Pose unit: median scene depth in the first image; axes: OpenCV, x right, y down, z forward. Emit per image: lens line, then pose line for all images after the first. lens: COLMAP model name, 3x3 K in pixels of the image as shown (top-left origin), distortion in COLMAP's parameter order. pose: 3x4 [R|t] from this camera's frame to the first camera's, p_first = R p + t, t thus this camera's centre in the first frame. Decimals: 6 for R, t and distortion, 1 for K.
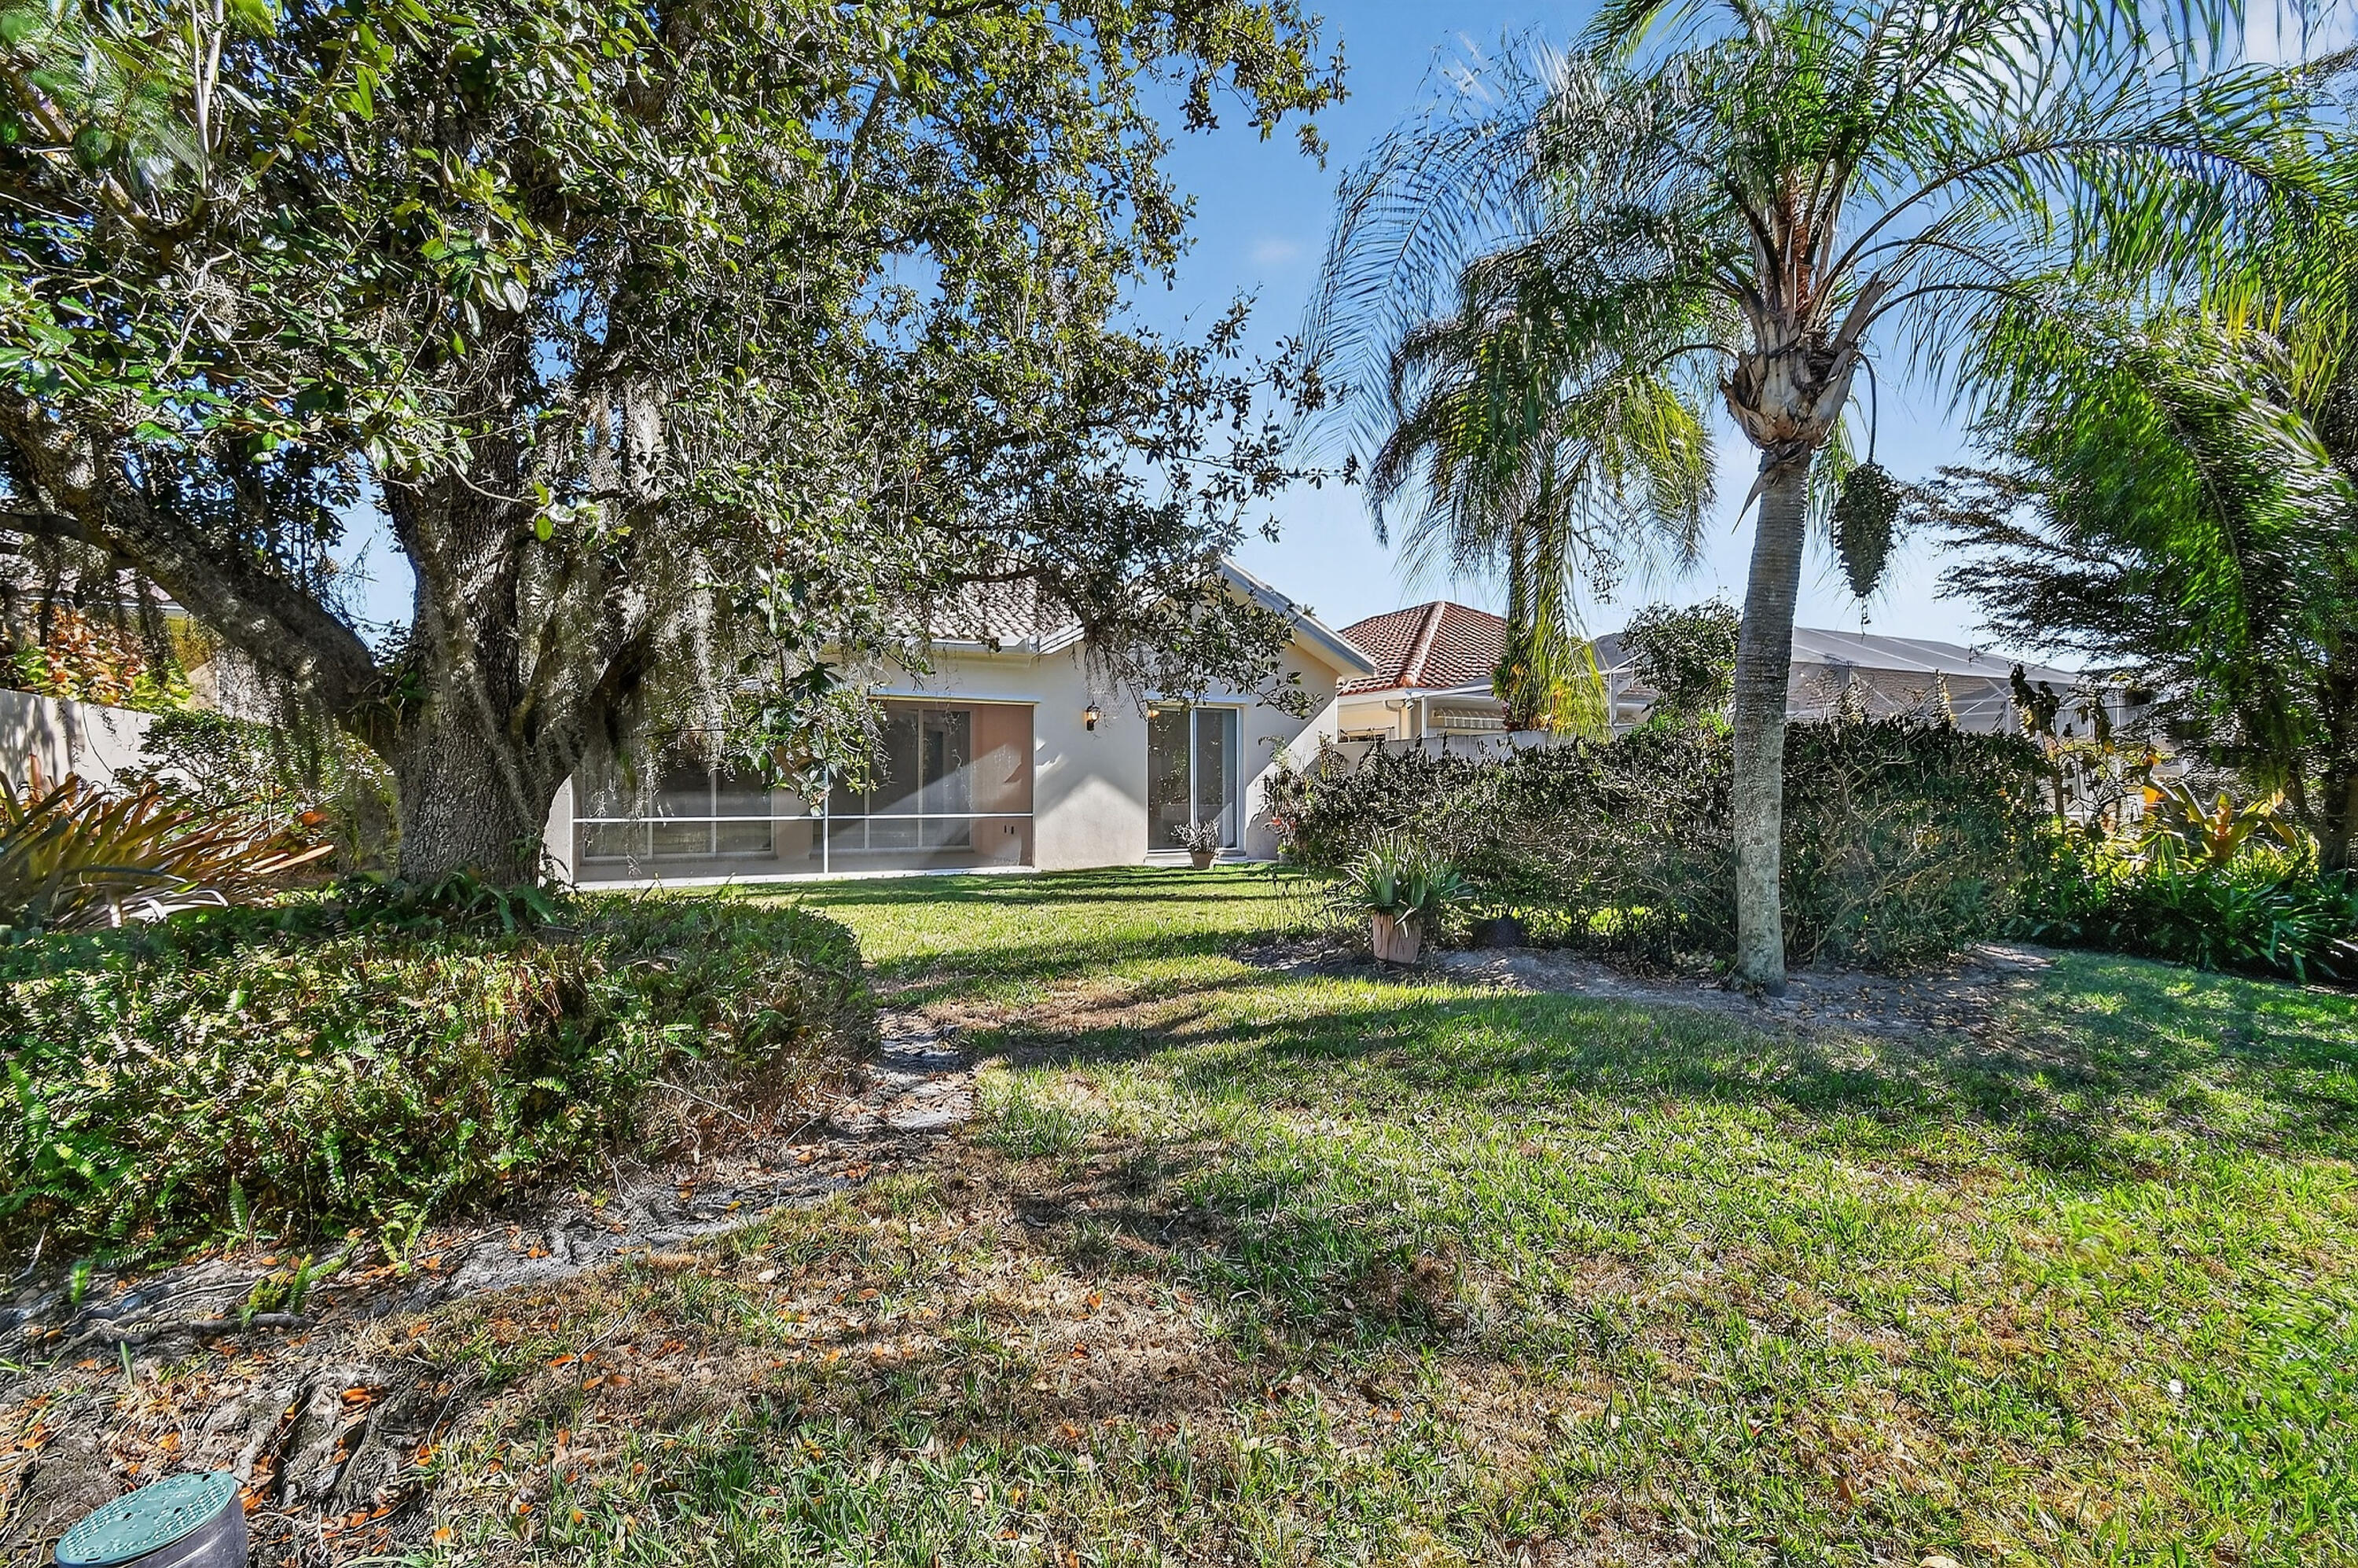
lens RADIAL K [[1073.5, 0, 1179.0], [0, 1073.5, 784.0], [0, 0, 1]] dist [0.000179, 0.000016]
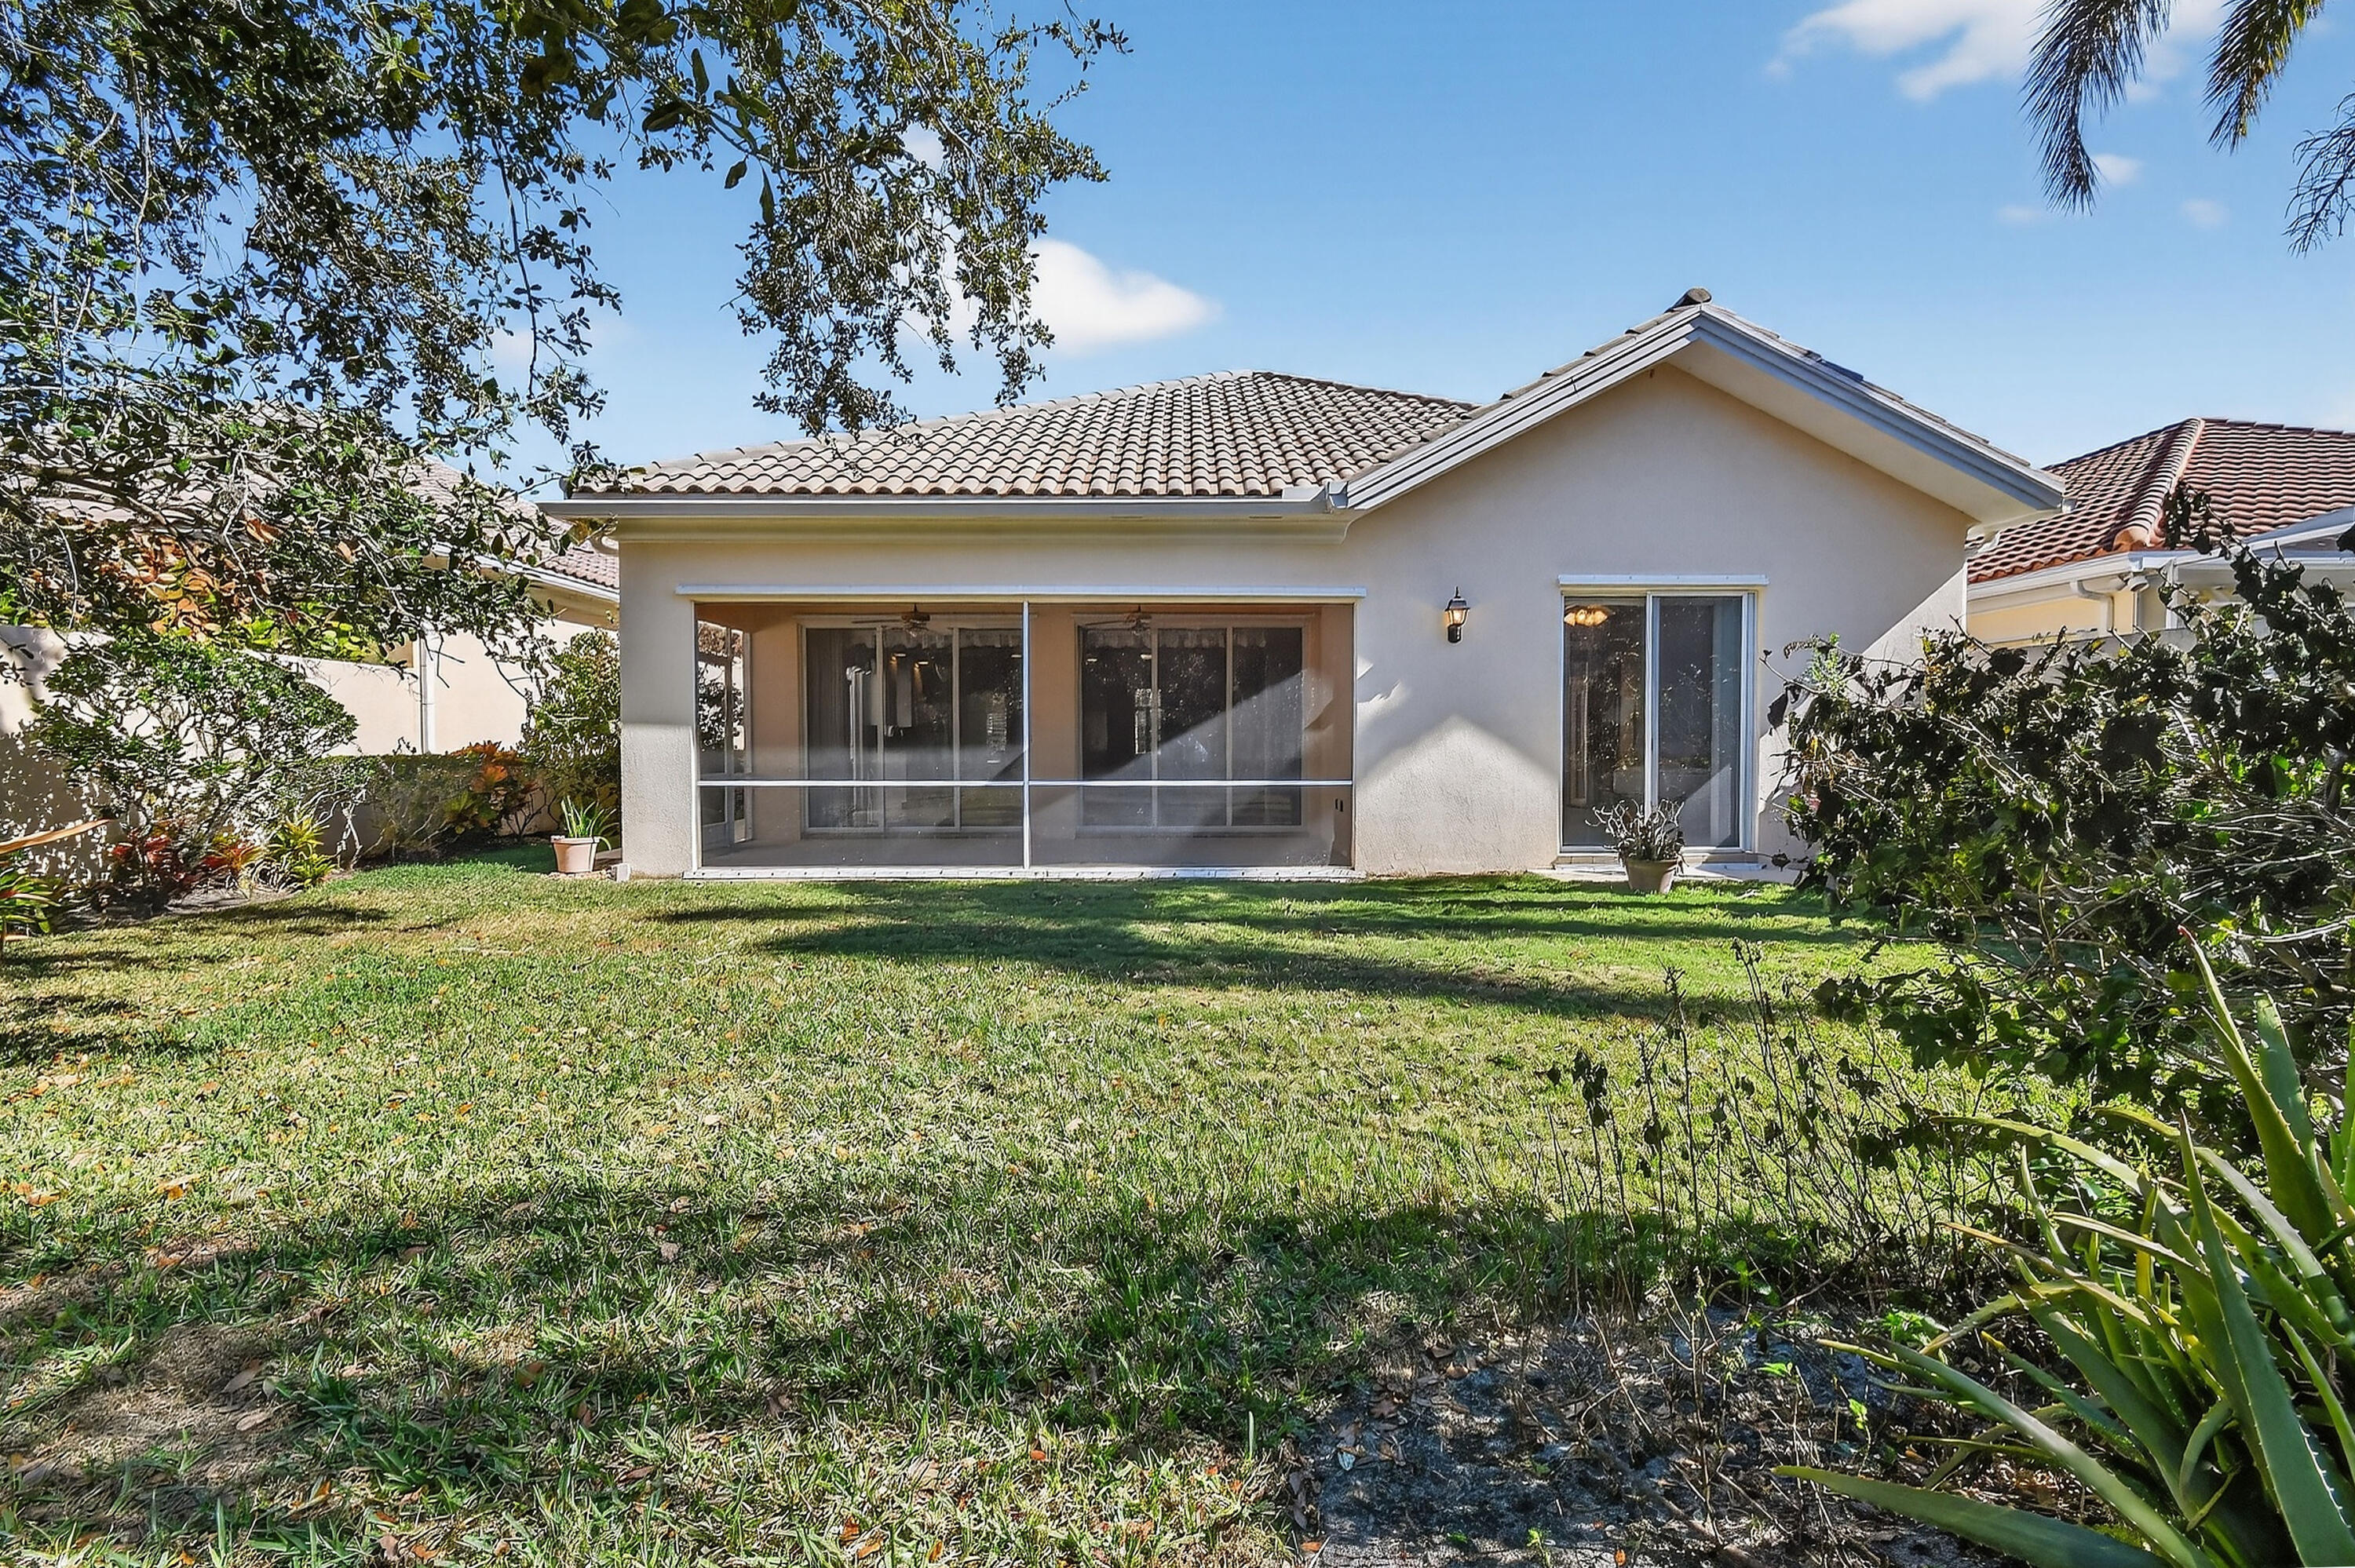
lens RADIAL K [[1120.1, 0, 1169.0], [0, 1120.1, 755.8], [0, 0, 1]] dist [0.000502, -0.000782]
pose [[0.882023, -0.001708, -0.471204, 0.072357], [0.005645, 0.999960, 0.006942, 0.008130], [0.471173, -0.008783, 0.881997, 0.389864]]
